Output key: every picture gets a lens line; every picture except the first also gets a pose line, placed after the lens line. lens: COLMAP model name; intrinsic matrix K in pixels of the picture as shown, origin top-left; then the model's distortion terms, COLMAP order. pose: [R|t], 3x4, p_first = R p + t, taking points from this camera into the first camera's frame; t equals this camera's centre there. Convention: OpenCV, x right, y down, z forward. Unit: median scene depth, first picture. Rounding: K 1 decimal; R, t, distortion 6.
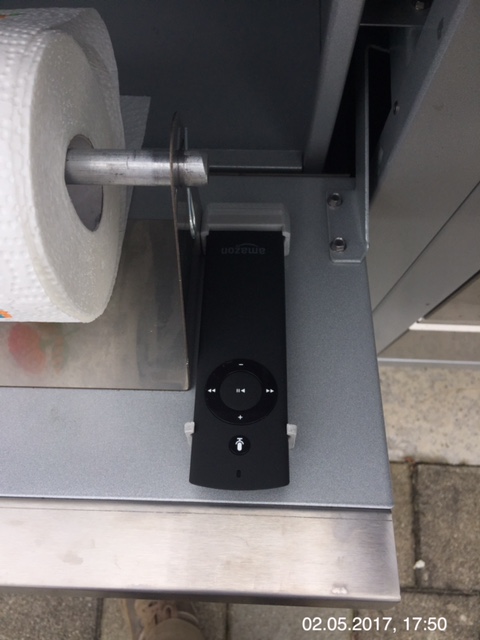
lens RADIAL K [[601.4, 0, 212.3], [0, 601.4, 319.7], [0, 0, 1]] dist [-0.001216, -0.004069]
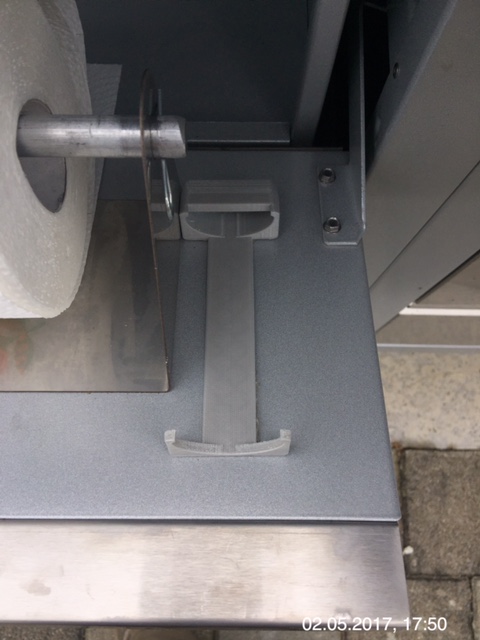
lens RADIAL K [[601.4, 0, 212.3], [0, 601.4, 319.7], [0, 0, 1]] dist [-0.001216, -0.004069]
pose [[0.999434, -0.016762, 0.029172, 0.001007], [0.016031, 0.999556, 0.025115, -0.008907], [-0.029580, -0.024633, 0.999259, 0.101313]]
